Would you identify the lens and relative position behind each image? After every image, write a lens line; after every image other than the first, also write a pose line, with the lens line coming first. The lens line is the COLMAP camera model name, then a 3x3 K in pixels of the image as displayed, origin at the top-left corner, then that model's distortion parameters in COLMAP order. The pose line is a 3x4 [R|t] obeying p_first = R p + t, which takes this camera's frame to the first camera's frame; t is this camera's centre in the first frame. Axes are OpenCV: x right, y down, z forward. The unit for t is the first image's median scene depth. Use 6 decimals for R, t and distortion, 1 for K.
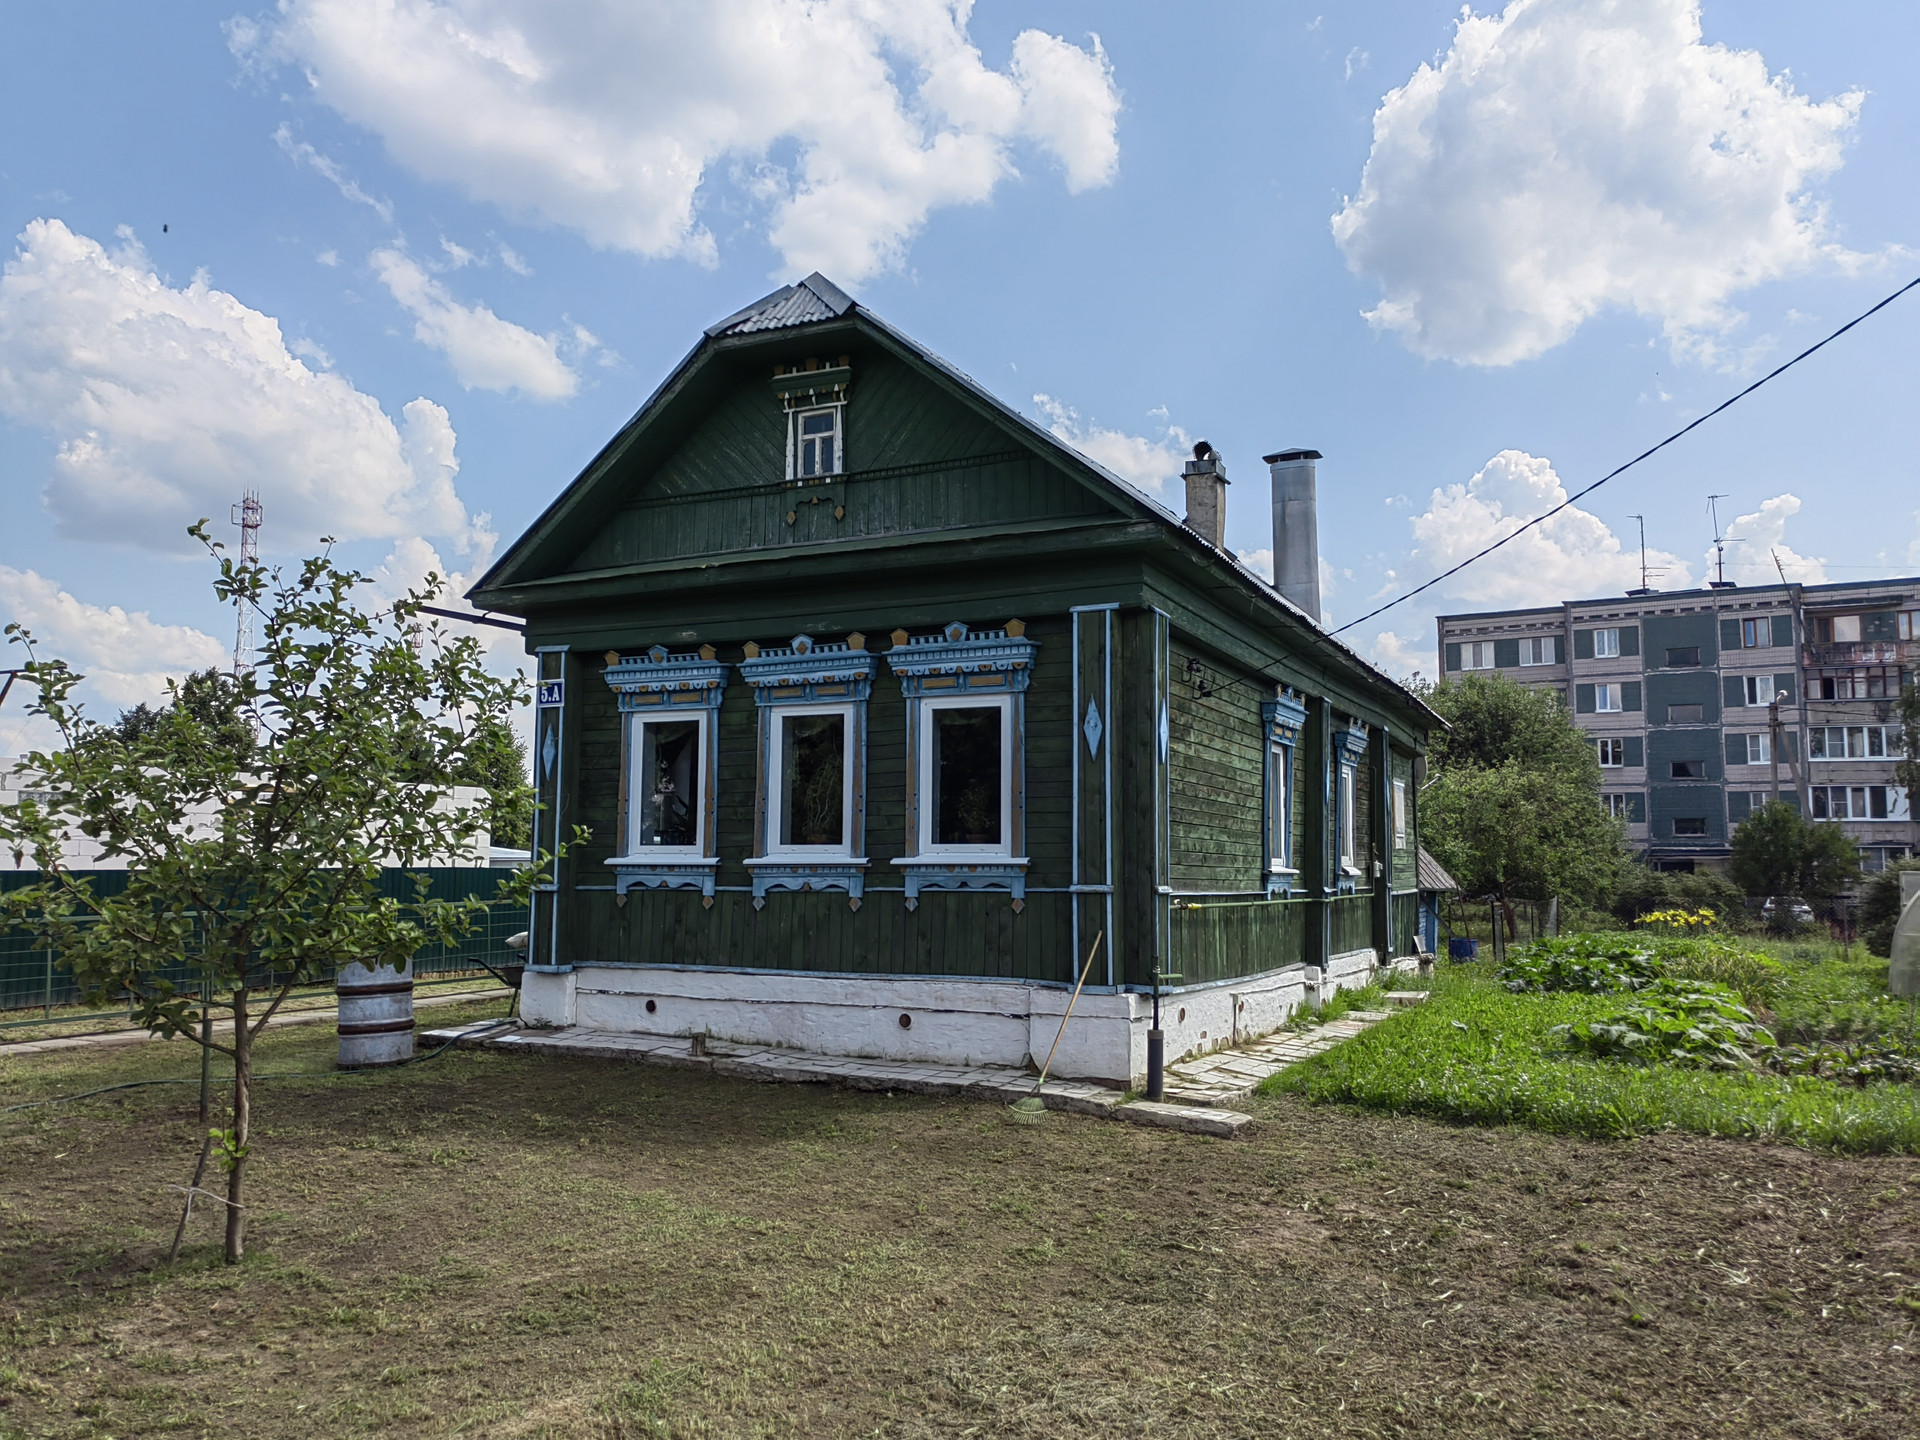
lens RADIAL K [[1509.1, 0, 960.7], [0, 1509.1, 722.8], [0, 0, 1]] dist [0.029946, -0.018656]
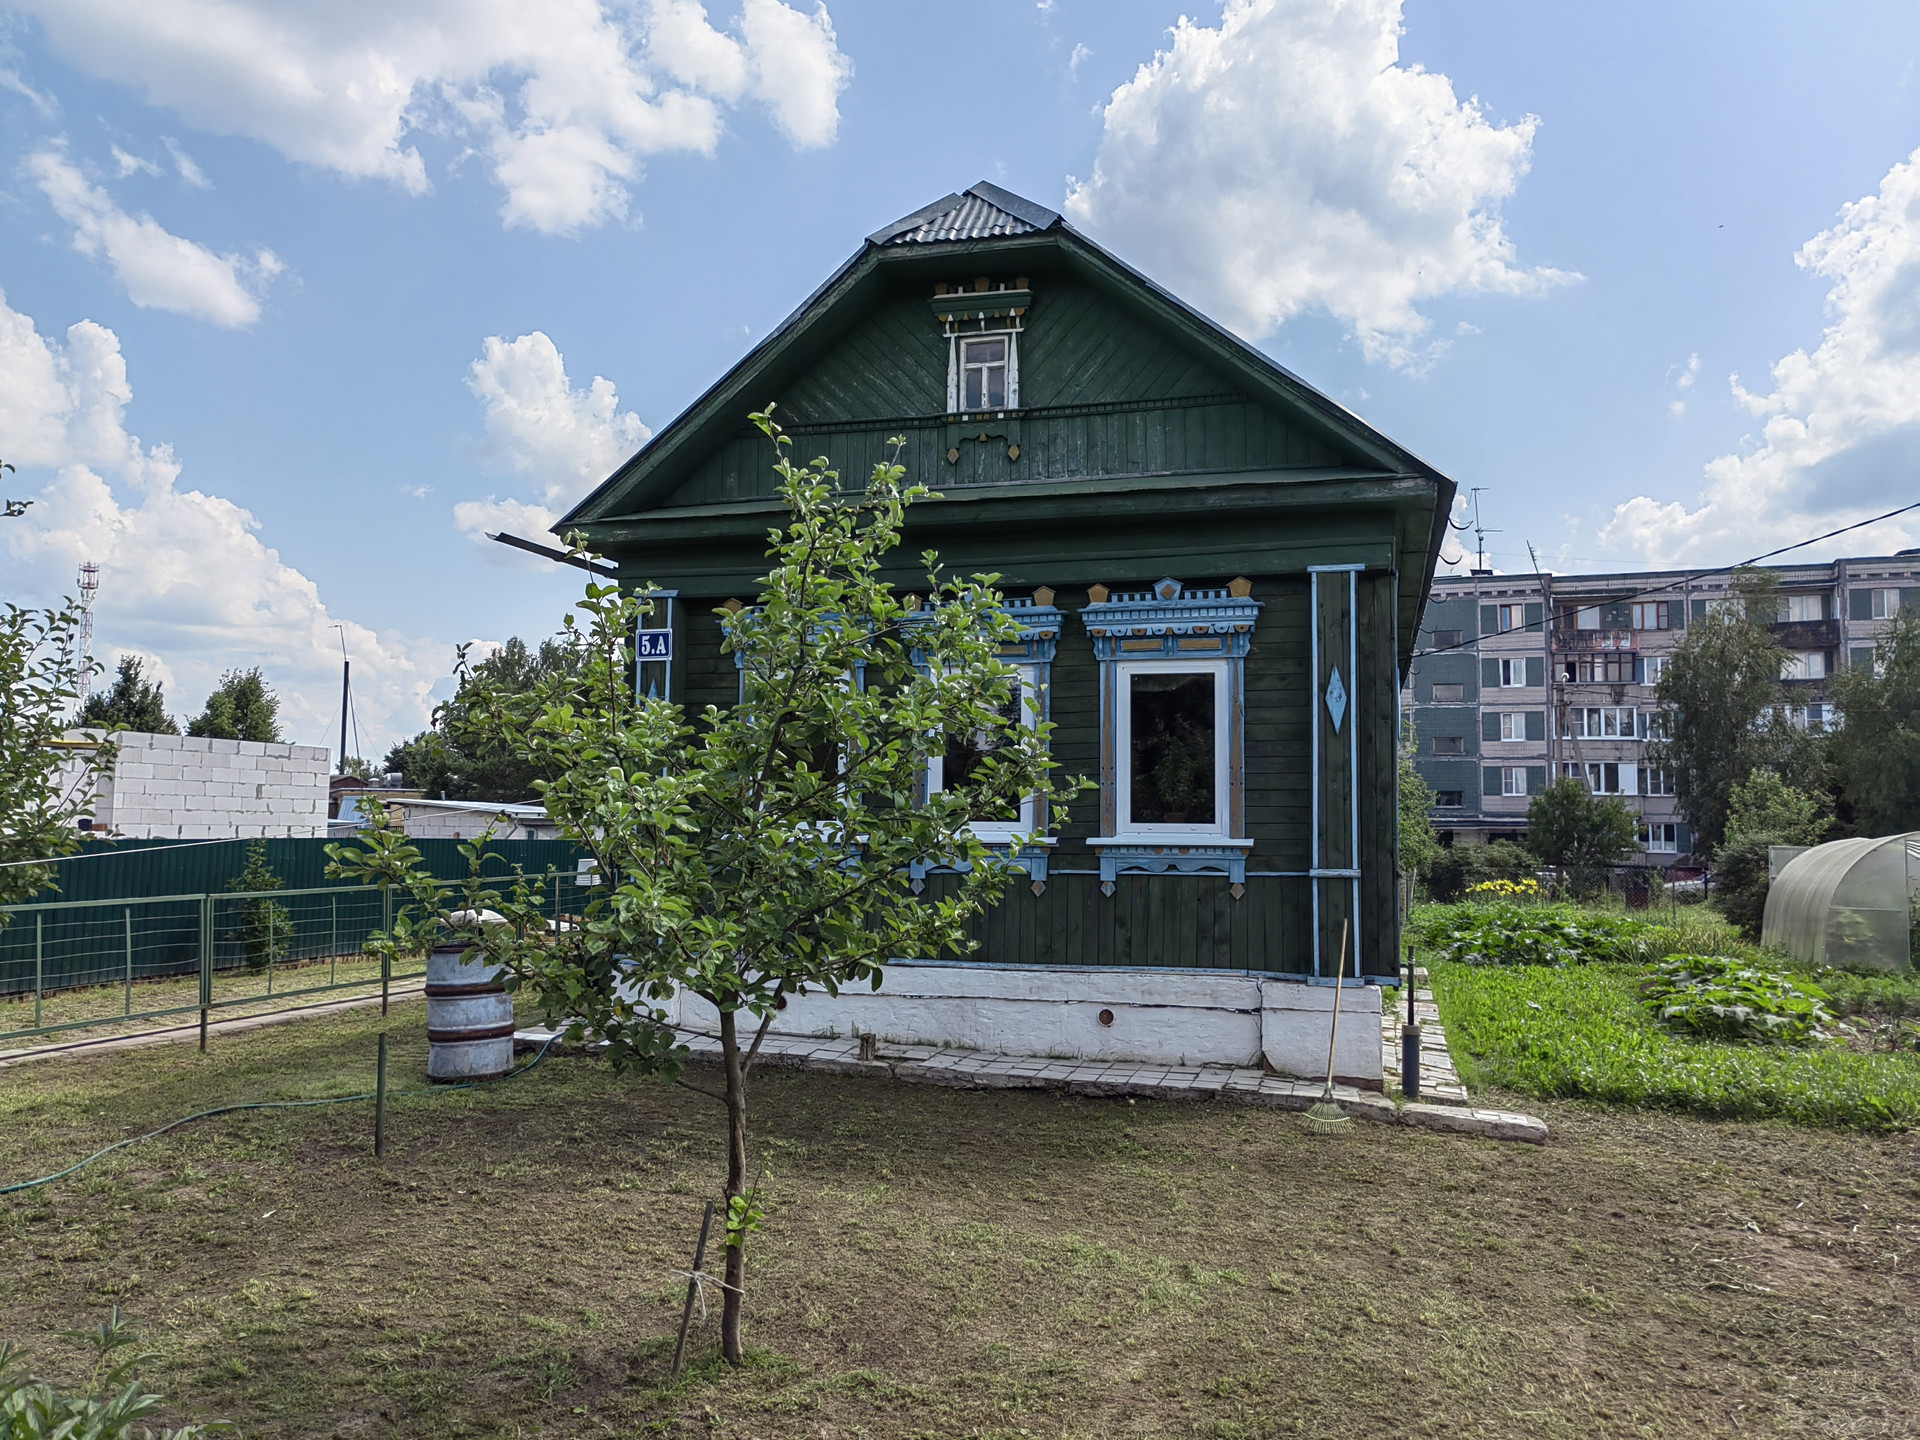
lens RADIAL K [[1509.1, 0, 959.0], [0, 1509.1, 721.4], [0, 0, 1]] dist [0.029946, -0.018656]
pose [[0.983449, 0.018393, 0.180250, -0.276748], [-0.022361, 0.999550, 0.020008, 0.003502], [-0.179801, -0.023707, 0.983417, 0.121596]]
